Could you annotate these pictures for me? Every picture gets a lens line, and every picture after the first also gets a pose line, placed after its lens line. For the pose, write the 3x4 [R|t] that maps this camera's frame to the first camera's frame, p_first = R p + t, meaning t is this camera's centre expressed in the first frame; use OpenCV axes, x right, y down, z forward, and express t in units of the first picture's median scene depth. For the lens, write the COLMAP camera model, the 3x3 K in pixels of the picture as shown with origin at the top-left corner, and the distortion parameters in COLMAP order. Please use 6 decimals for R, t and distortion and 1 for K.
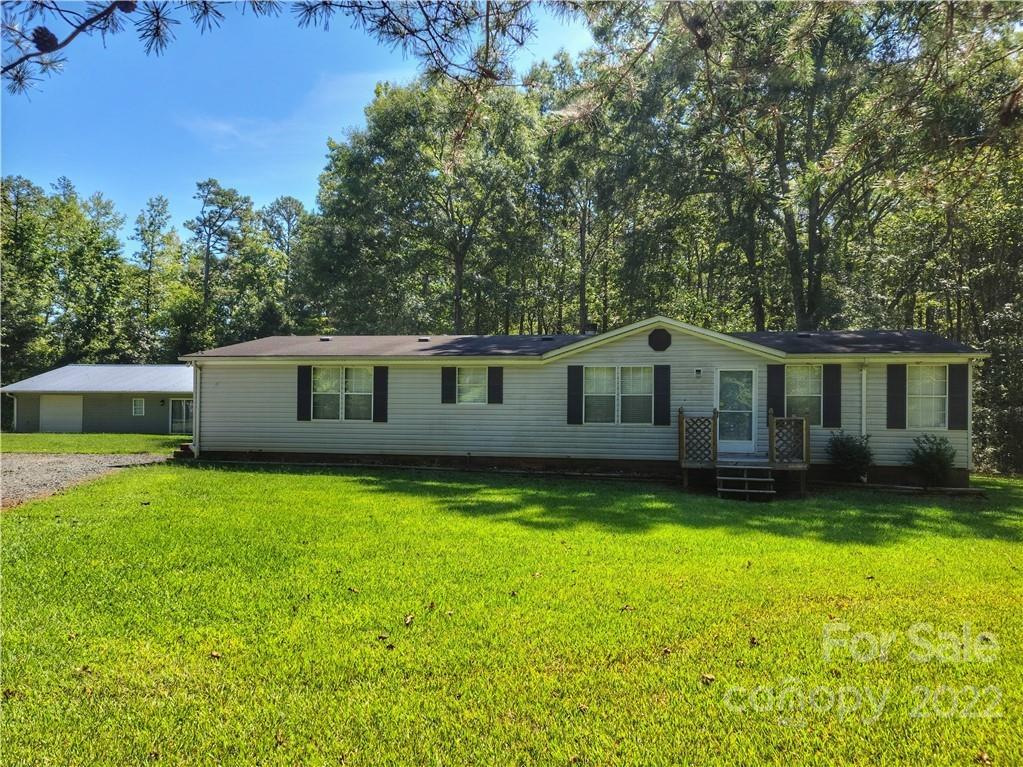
lens RADIAL K [[741.2, 0, 519.9], [0, 741.2, 389.2], [0, 0, 1]] dist [0.059969, -0.009452]
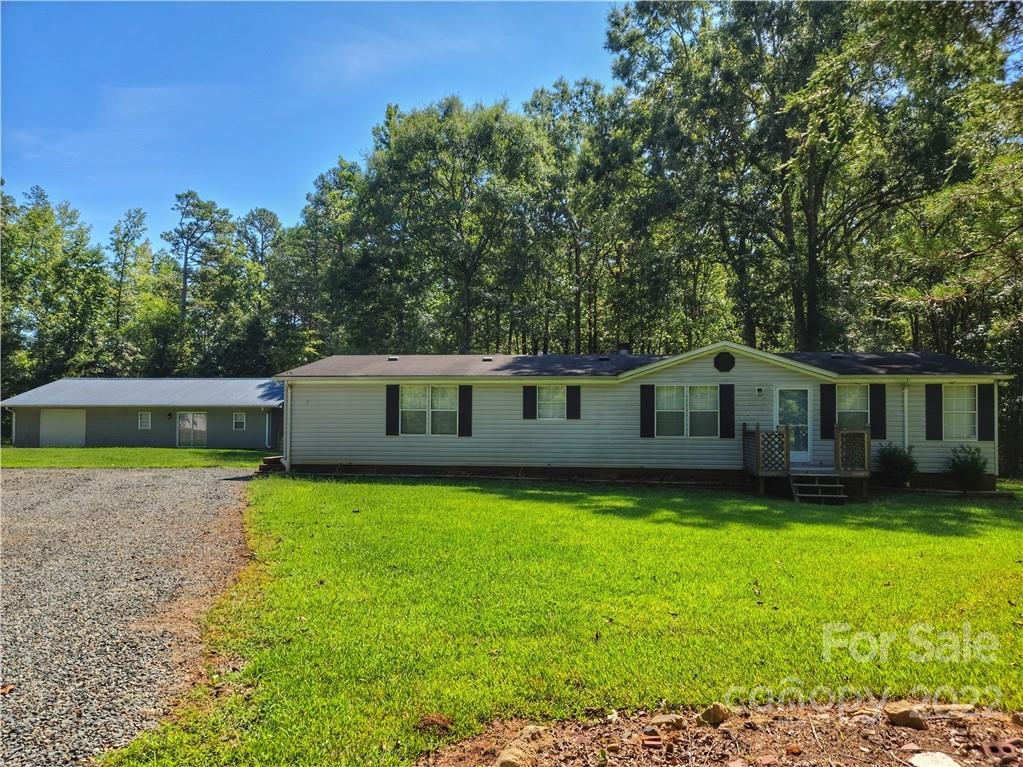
lens RADIAL K [[741.2, 0, 516.0], [0, 741.2, 393.5], [0, 0, 1]] dist [0.059969, -0.009452]
pose [[0.997408, -0.002291, 0.071918, -0.190801], [0.002778, 0.999974, -0.006673, -0.011302], [-0.071901, 0.006855, 0.997388, -0.090814]]
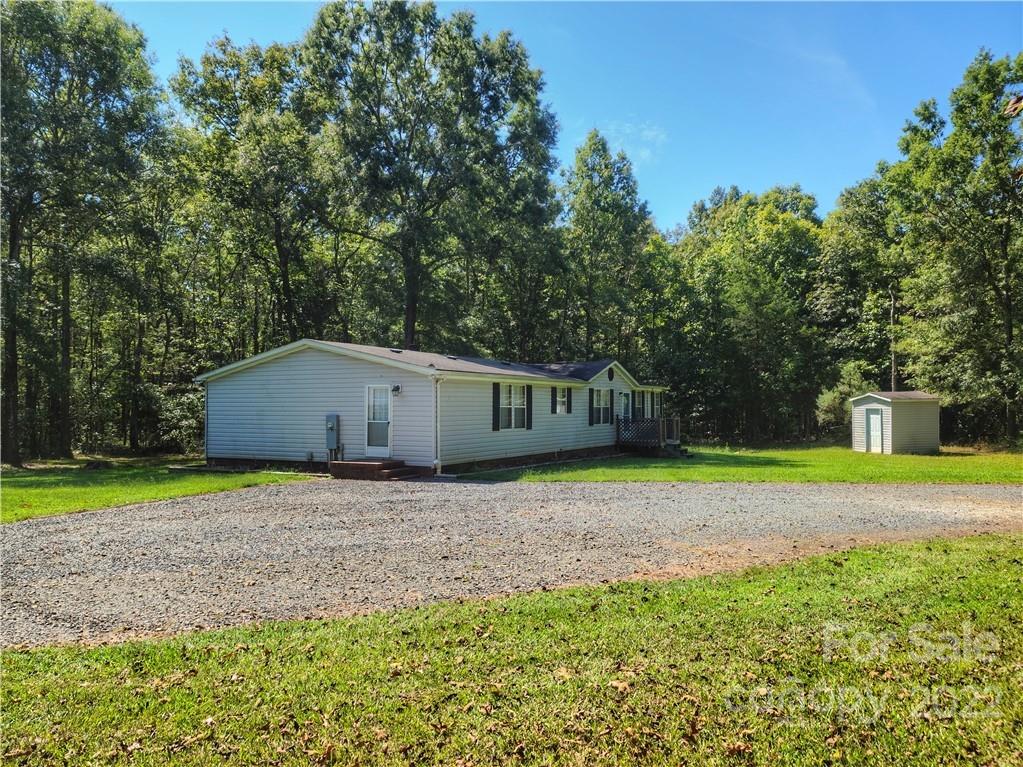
lens RADIAL K [[741.2, 0, 513.2], [0, 741.2, 383.7], [0, 0, 1]] dist [0.059969, -0.009452]
pose [[0.313130, 0.023126, 0.949429, -1.380991], [-0.010613, 0.999726, -0.020851, -0.006762], [-0.949651, -0.003547, 0.313290, 0.629887]]
